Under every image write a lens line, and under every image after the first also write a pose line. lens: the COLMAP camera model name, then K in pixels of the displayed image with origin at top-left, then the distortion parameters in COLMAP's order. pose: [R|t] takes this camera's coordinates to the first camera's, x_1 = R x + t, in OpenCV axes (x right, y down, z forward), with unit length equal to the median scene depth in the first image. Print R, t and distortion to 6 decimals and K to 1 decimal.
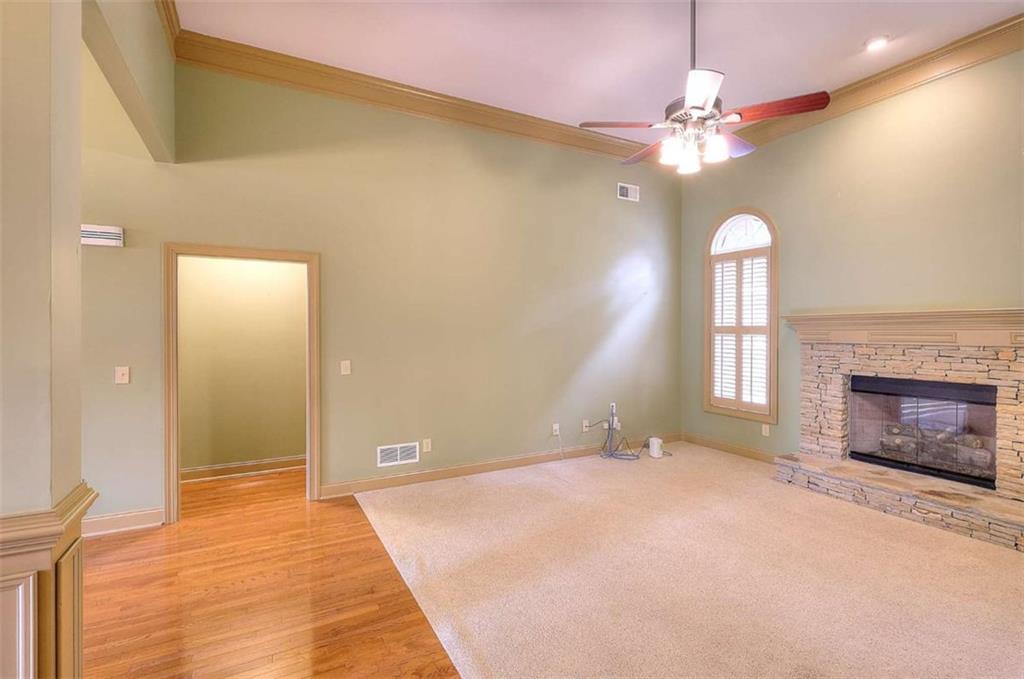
lens RADIAL K [[471.3, 0, 511.5], [0, 471.3, 334.5], [0, 0, 1]] dist [-0.011297, 0.002663]
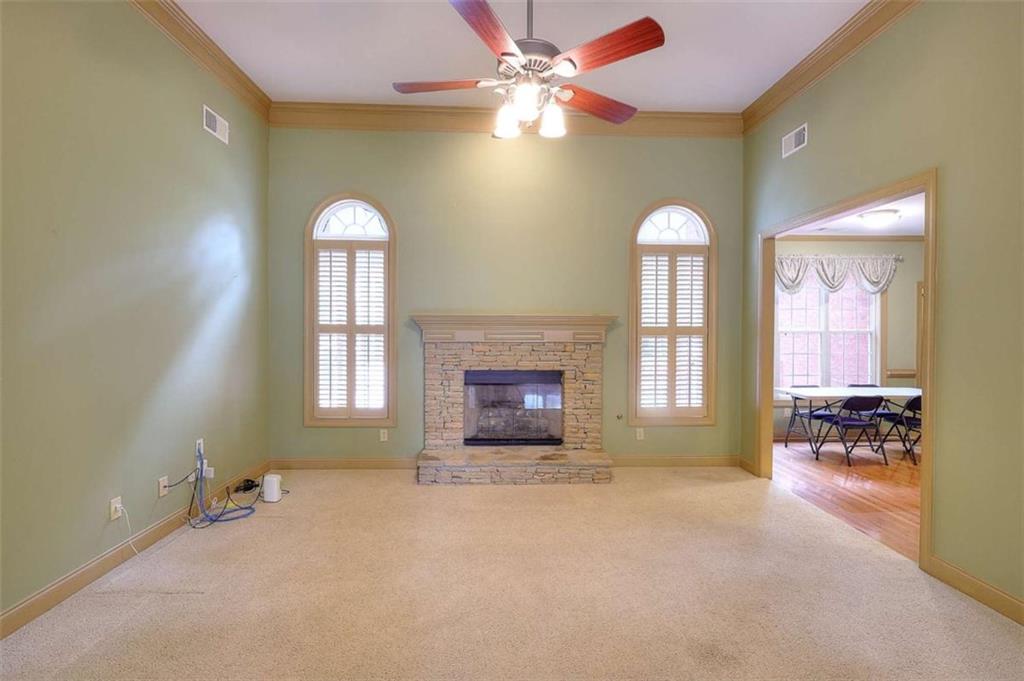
lens RADIAL K [[471.3, 0, 513.7], [0, 471.3, 340.0], [0, 0, 1]] dist [-0.011297, 0.002663]
pose [[0.438765, -0.015703, 0.898465, -0.221780], [0.002494, 0.999865, 0.016258, -0.003130], [-0.898598, -0.004893, 0.438745, 0.401401]]
